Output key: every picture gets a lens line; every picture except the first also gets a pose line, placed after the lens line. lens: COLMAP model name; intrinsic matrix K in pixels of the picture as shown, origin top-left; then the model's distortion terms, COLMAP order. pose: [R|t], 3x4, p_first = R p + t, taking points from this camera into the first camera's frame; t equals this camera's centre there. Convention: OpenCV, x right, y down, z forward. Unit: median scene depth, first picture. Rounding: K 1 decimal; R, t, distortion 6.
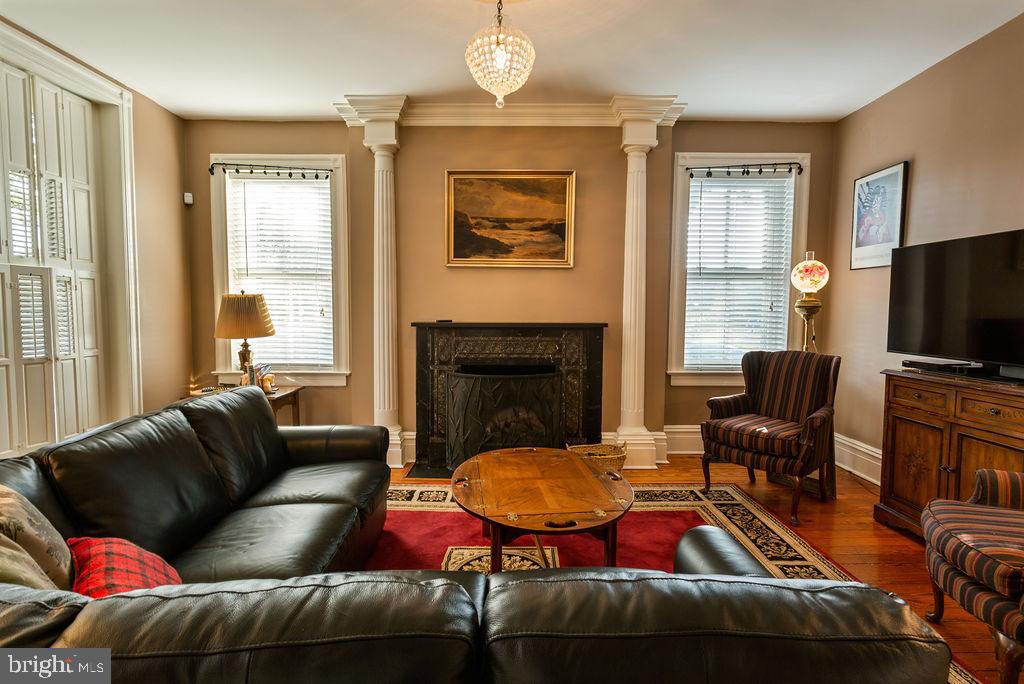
lens RADIAL K [[490.7, 0, 512.0], [0, 490.7, 342.0], [0, 0, 1]] dist [0.001010, 0.001267]
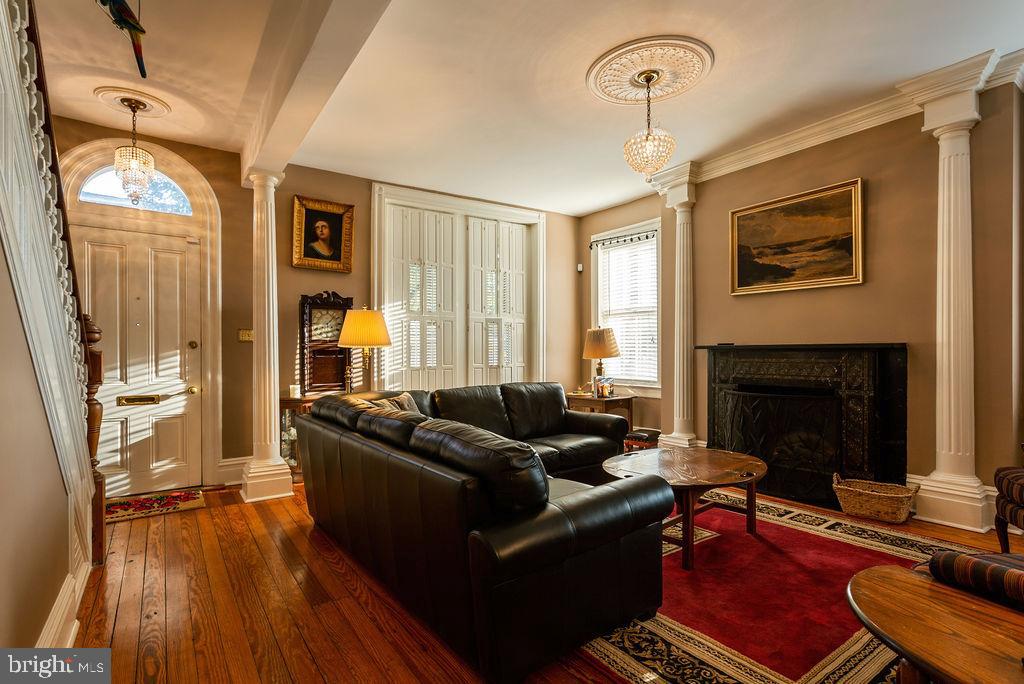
lens RADIAL K [[495.0, 0, 509.4], [0, 495.0, 354.2], [0, 0, 1]] dist [-0.000059, 0.000223]
pose [[0.575197, -0.001706, -0.818013, 0.501769], [-0.040765, 0.998696, -0.030747, 0.034894], [0.816998, 0.051032, 0.574377, -0.053819]]
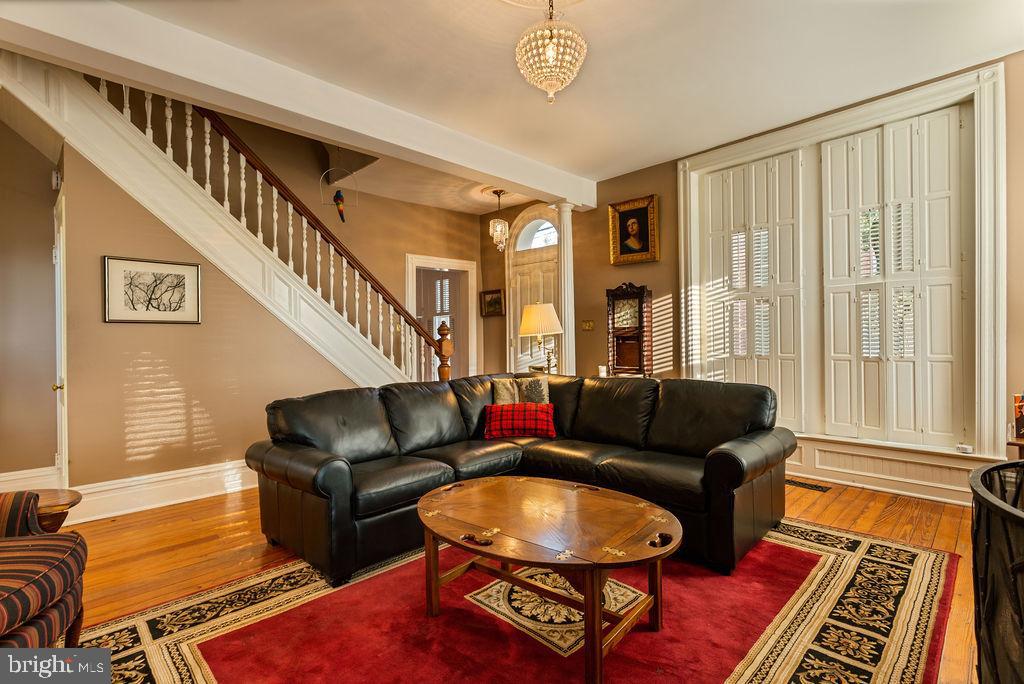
lens RADIAL K [[477.6, 0, 512.0], [0, 477.6, 342.0], [0, 0, 1]] dist [-0.000077, 0.000501]
pose [[-0.709983, 0.013575, -0.704088, 0.397229], [-0.030566, 0.998278, 0.050069, -0.028464], [0.703556, 0.057069, -0.708345, 0.922140]]
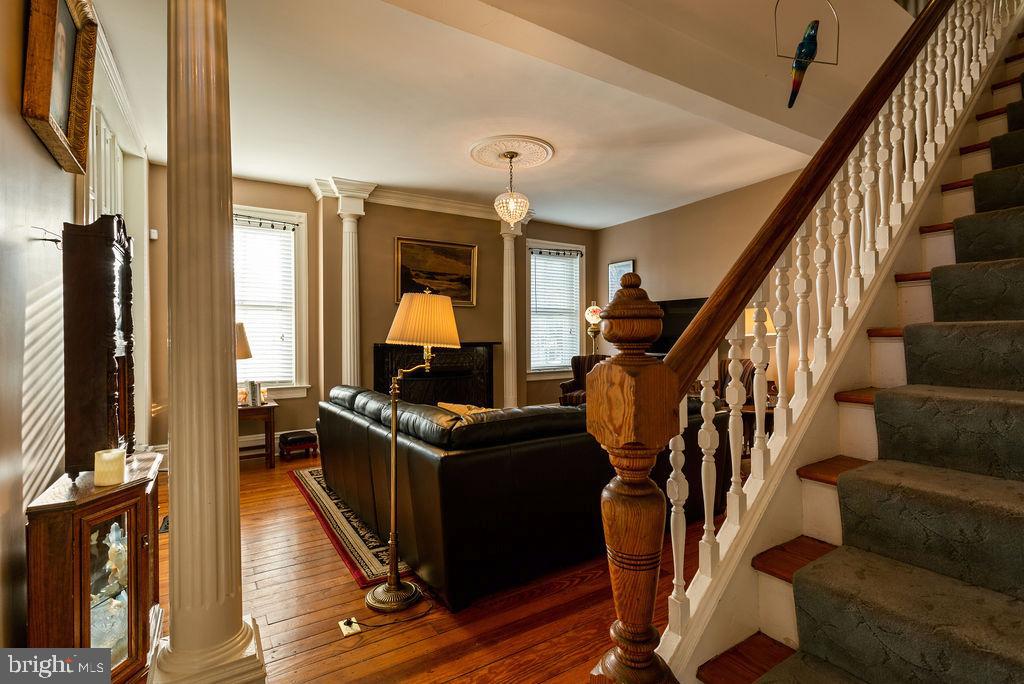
lens RADIAL K [[477.6, 0, 512.0], [0, 477.6, 342.0], [0, 0, 1]] dist [-0.000077, 0.000501]
pose [[0.844975, -0.015229, 0.534590, -0.589906], [0.044040, 0.998181, -0.041175, 0.026780], [-0.532990, 0.058335, 0.844108, -0.325252]]
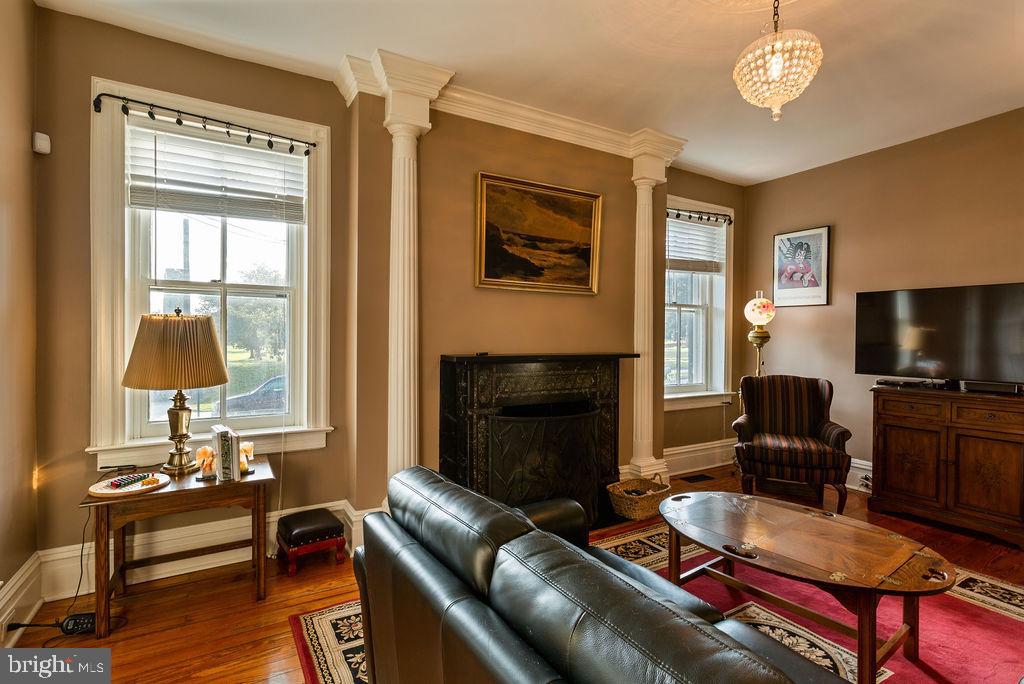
lens RADIAL K [[490.6, 0, 504.7], [0, 490.6, 341.3], [0, 0, 1]] dist [0.000297, 0.000173]
pose [[0.867113, -0.003439, 0.498100, -0.507333], [0.029428, 0.998583, -0.044337, -0.026314], [-0.497242, 0.053103, 0.865985, 0.274362]]
